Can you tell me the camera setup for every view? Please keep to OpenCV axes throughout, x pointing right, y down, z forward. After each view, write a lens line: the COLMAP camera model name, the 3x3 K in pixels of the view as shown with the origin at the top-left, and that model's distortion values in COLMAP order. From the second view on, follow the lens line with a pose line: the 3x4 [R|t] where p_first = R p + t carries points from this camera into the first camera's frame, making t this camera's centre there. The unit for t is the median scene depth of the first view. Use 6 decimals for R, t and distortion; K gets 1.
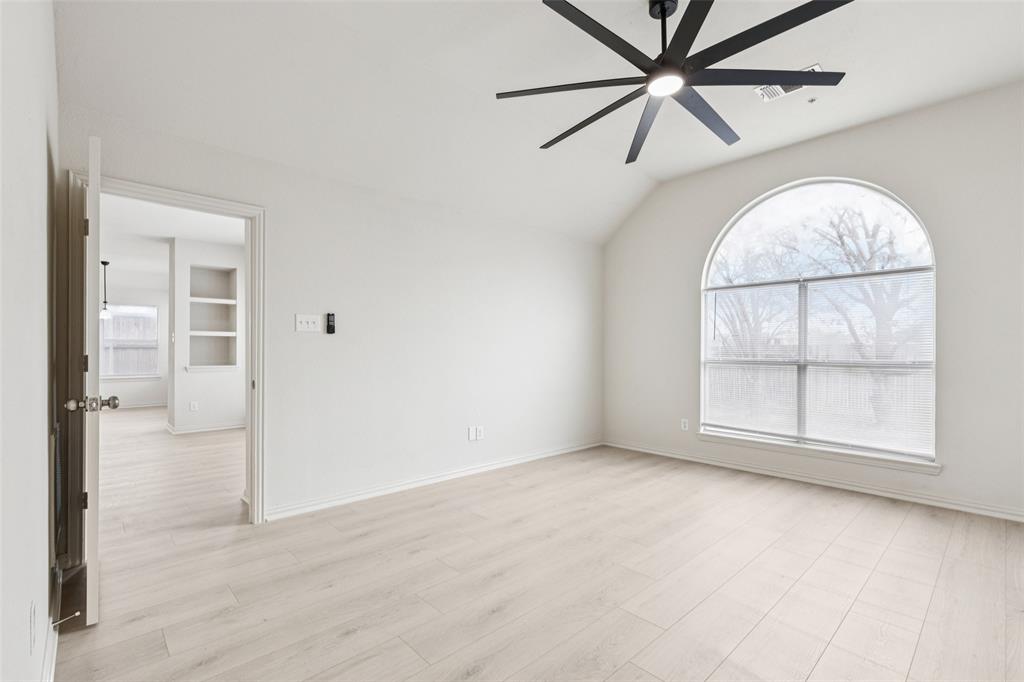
lens RADIAL K [[461.4, 0, 505.4], [0, 461.4, 344.2], [0, 0, 1]] dist [0.011258, -0.000425]
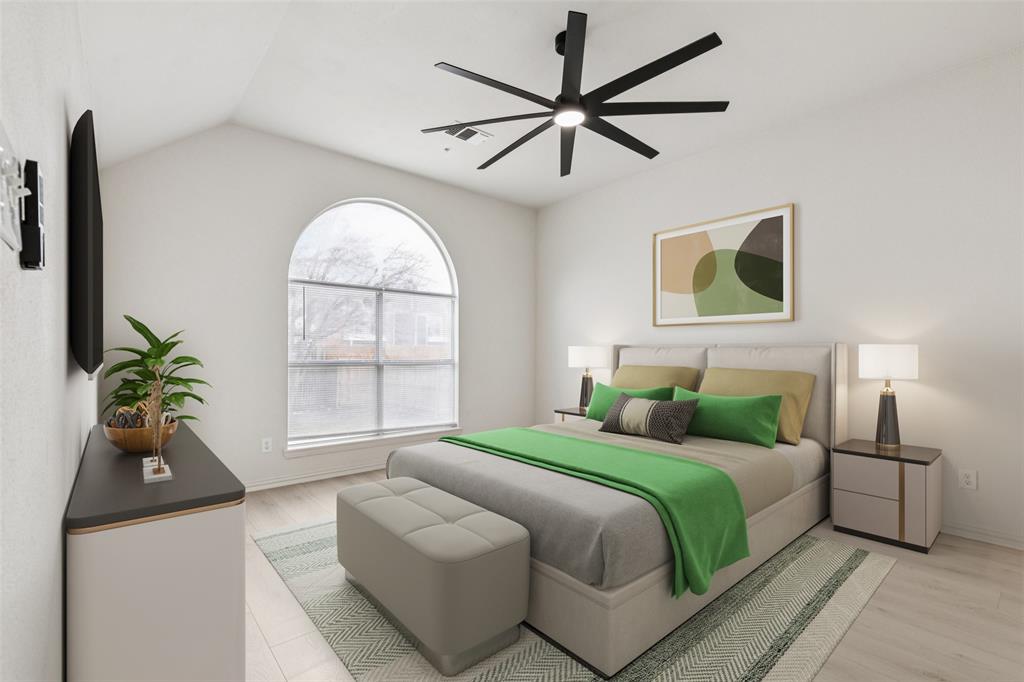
lens RADIAL K [[461.4, 0, 505.5], [0, 461.4, 351.7], [0, 0, 1]] dist [0.011258, -0.000425]
pose [[0.043329, 0.001465, 0.999060, -0.453686], [-0.012312, 0.999924, -0.000932, 0.010147], [-0.998985, -0.012260, 0.043344, 0.648247]]
